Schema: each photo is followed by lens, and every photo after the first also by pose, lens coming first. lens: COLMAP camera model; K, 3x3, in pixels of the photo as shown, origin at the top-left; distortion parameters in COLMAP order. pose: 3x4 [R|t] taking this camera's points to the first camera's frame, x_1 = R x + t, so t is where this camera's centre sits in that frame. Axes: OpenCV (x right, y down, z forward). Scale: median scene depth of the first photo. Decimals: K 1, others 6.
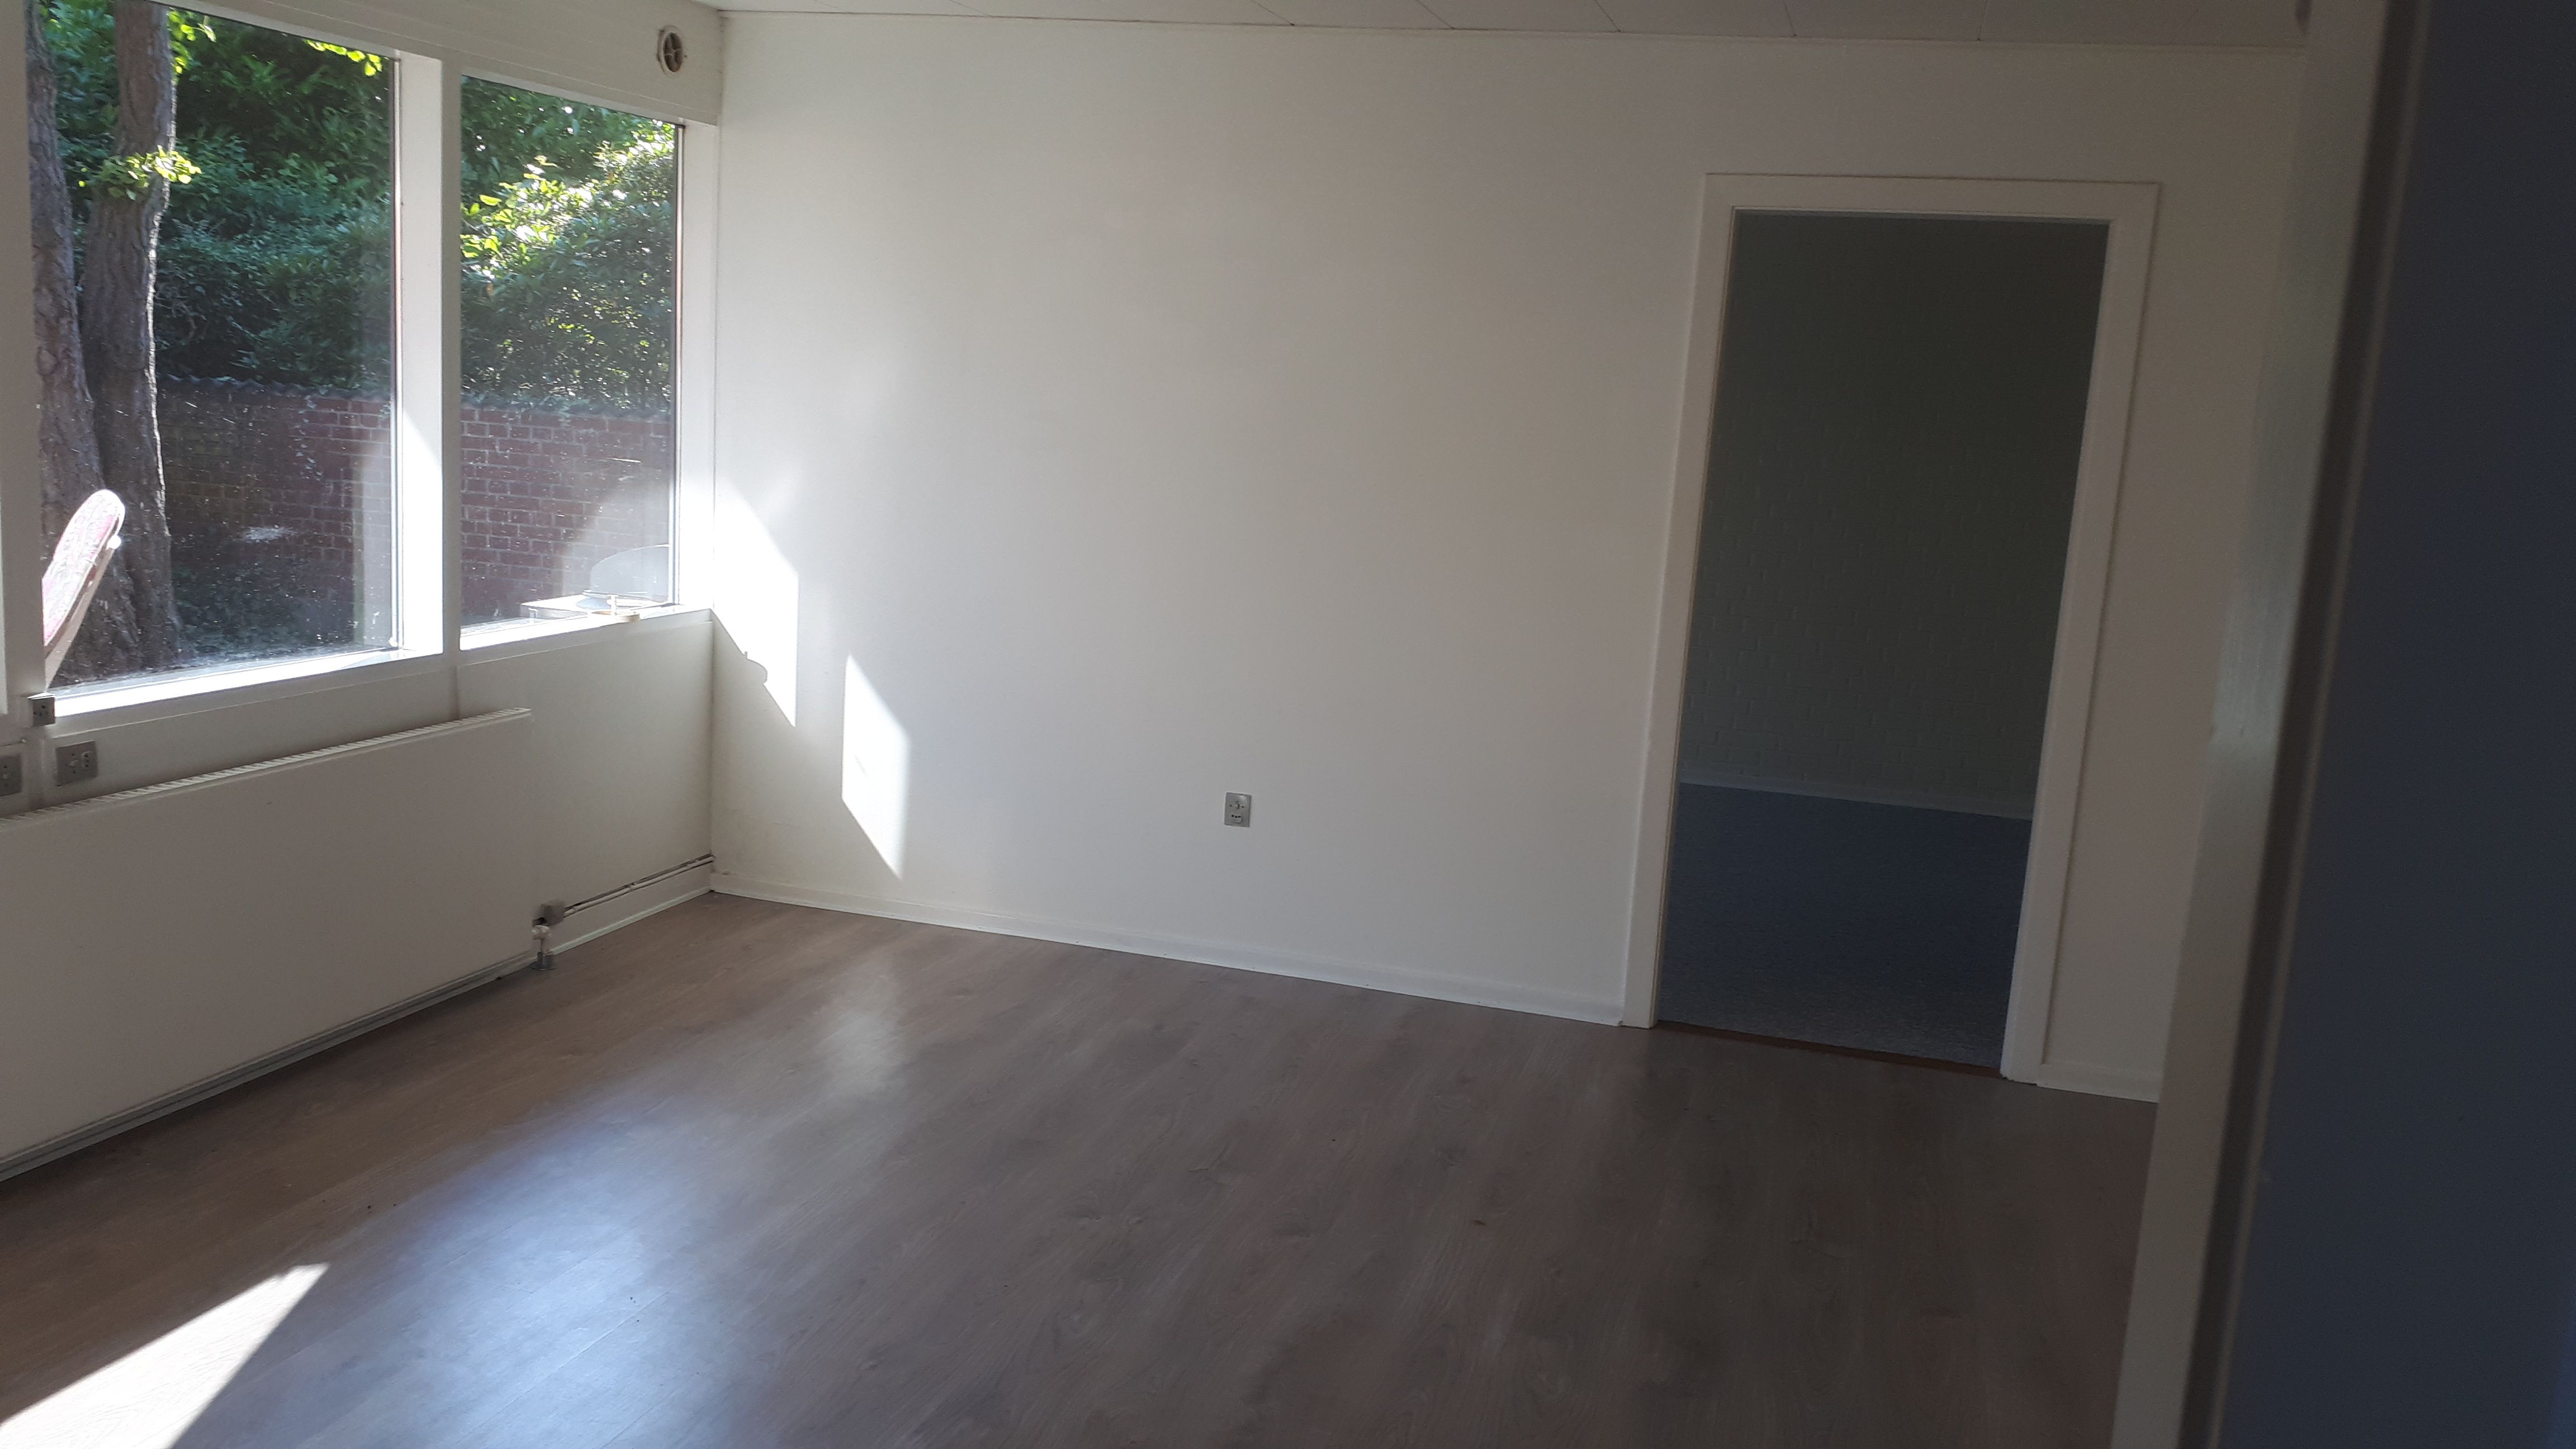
lens RADIAL K [[1972.1, 0, 1288.0], [0, 1972.1, 724.5], [0, 0, 1]] dist [0.001049, -0.001451]
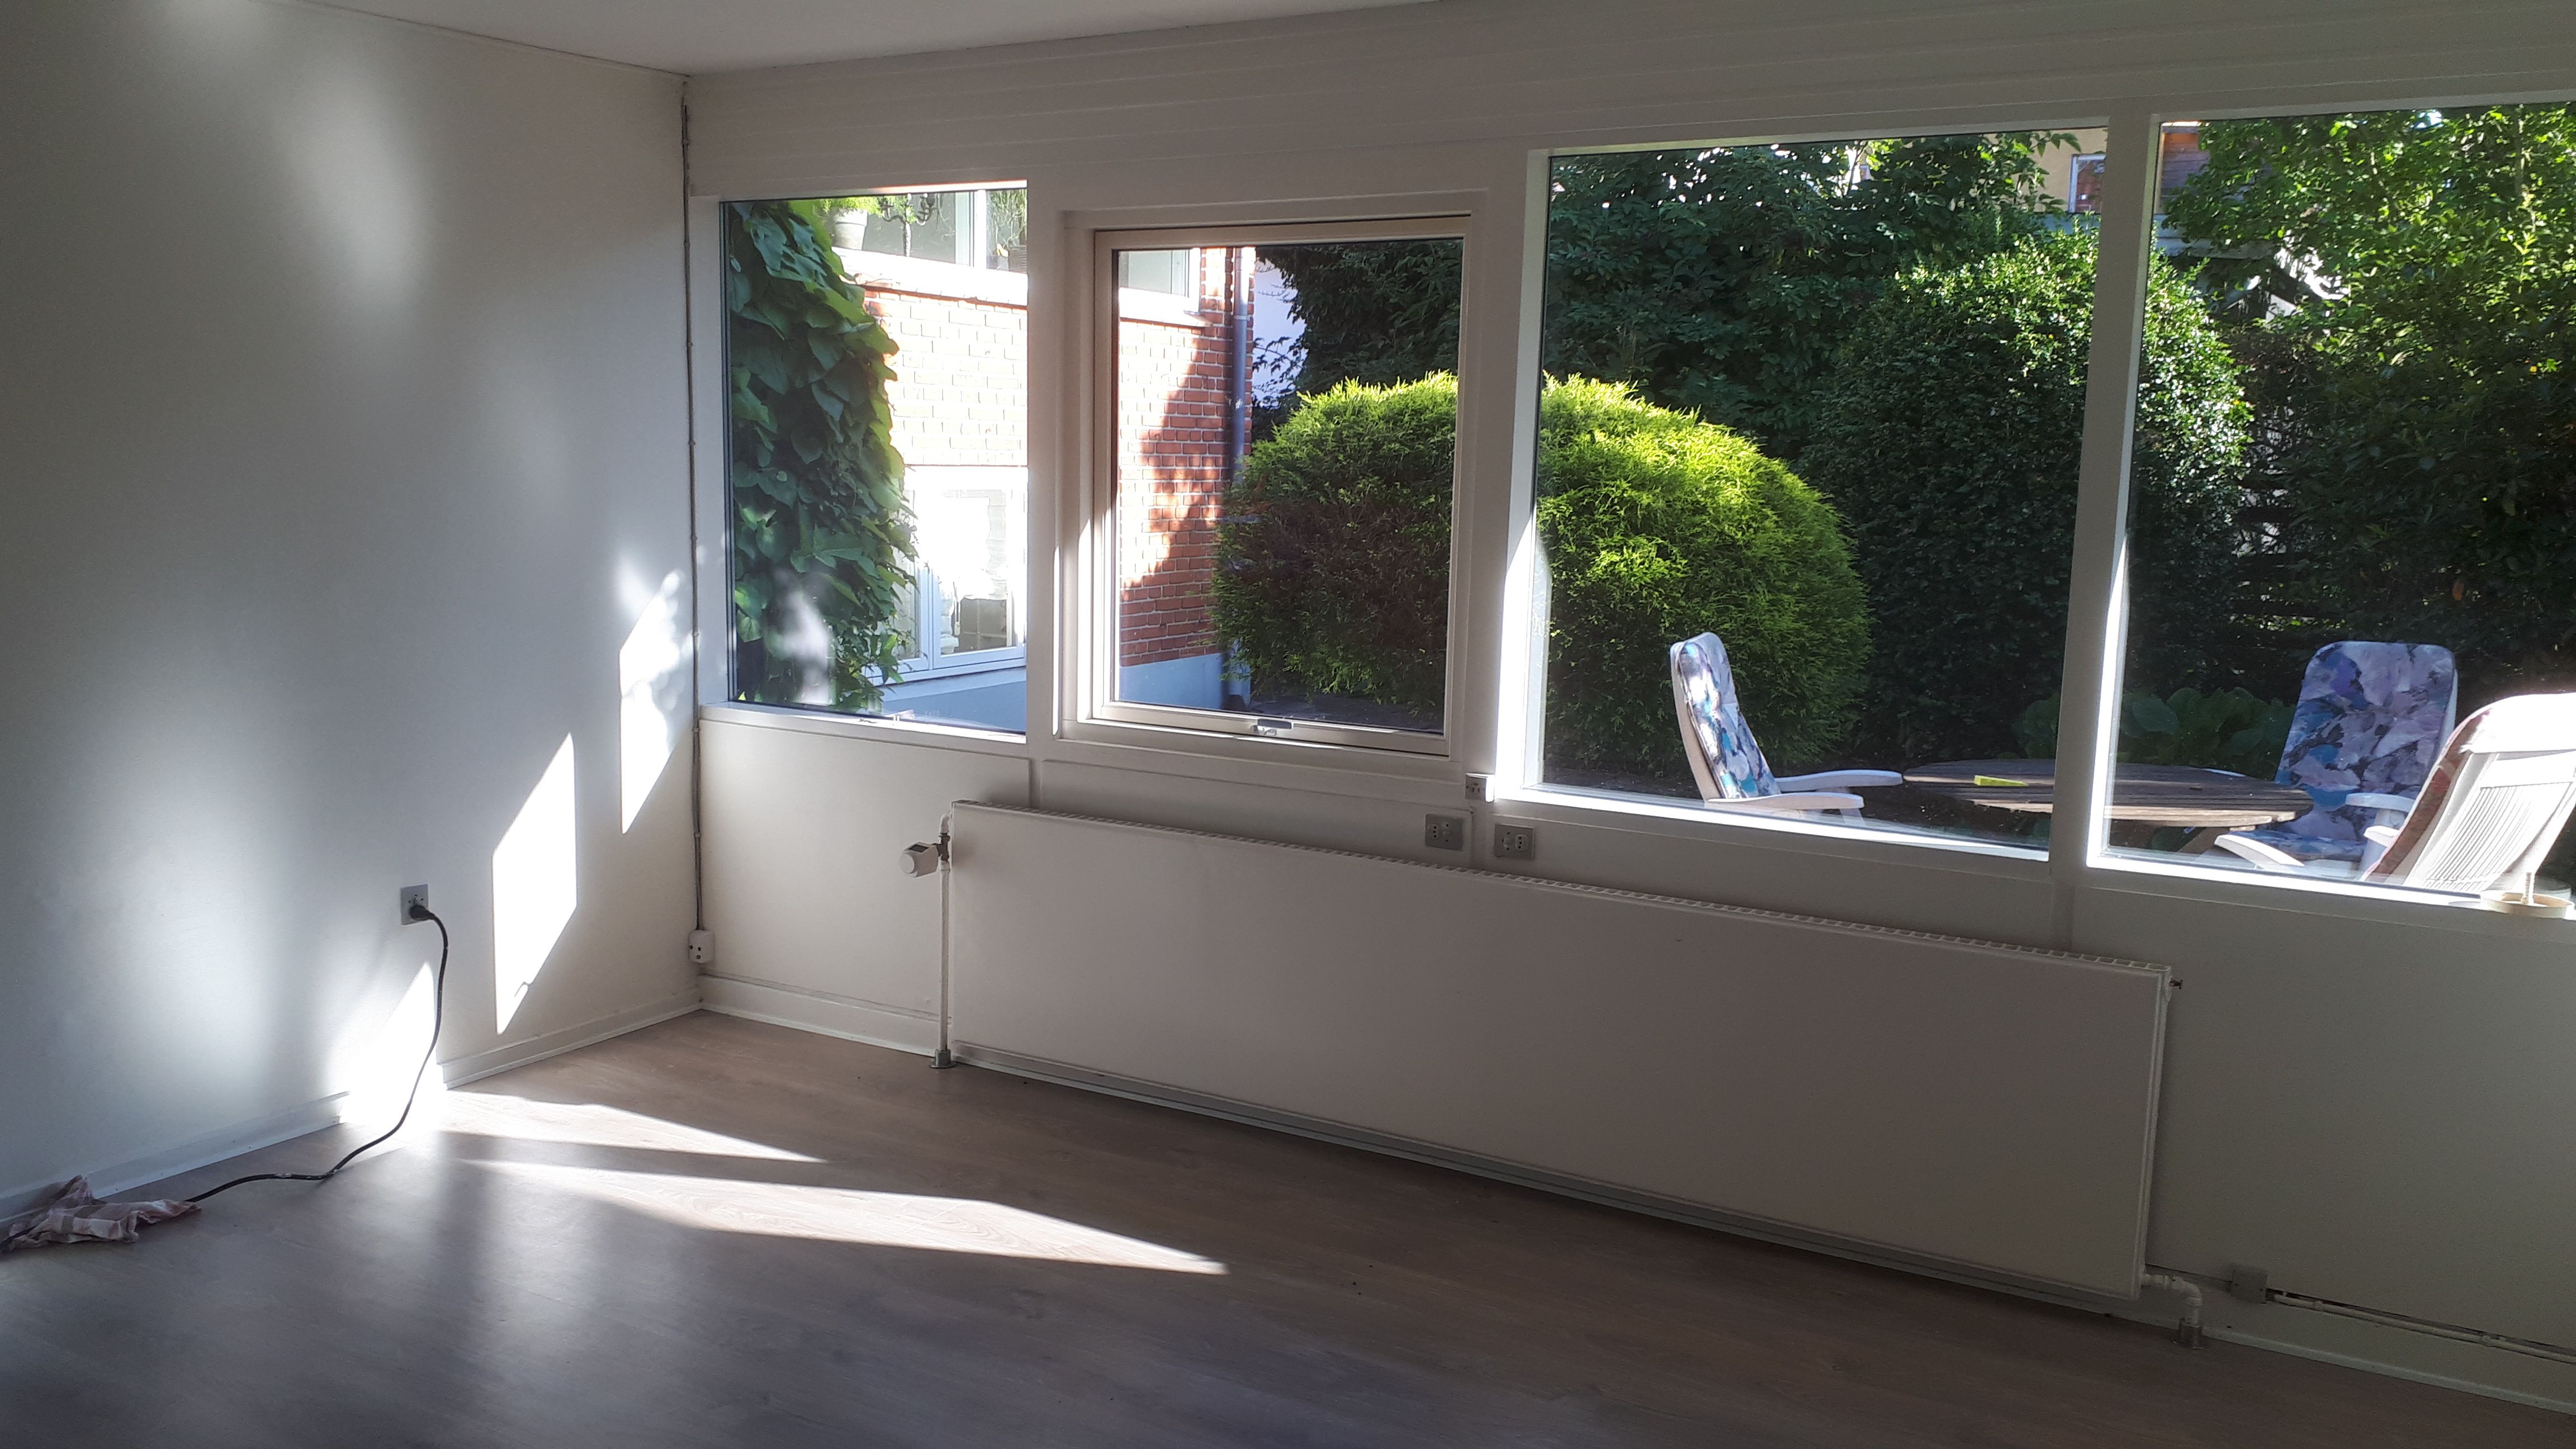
lens RADIAL K [[1972.1, 0, 1288.0], [0, 1972.1, 724.5], [0, 0, 1]] dist [0.001049, -0.001451]
pose [[-0.232081, 0.059950, -0.970847, 0.510420], [-0.205698, 0.972501, 0.109224, -0.141322], [0.950698, 0.225050, -0.213367, 1.080071]]
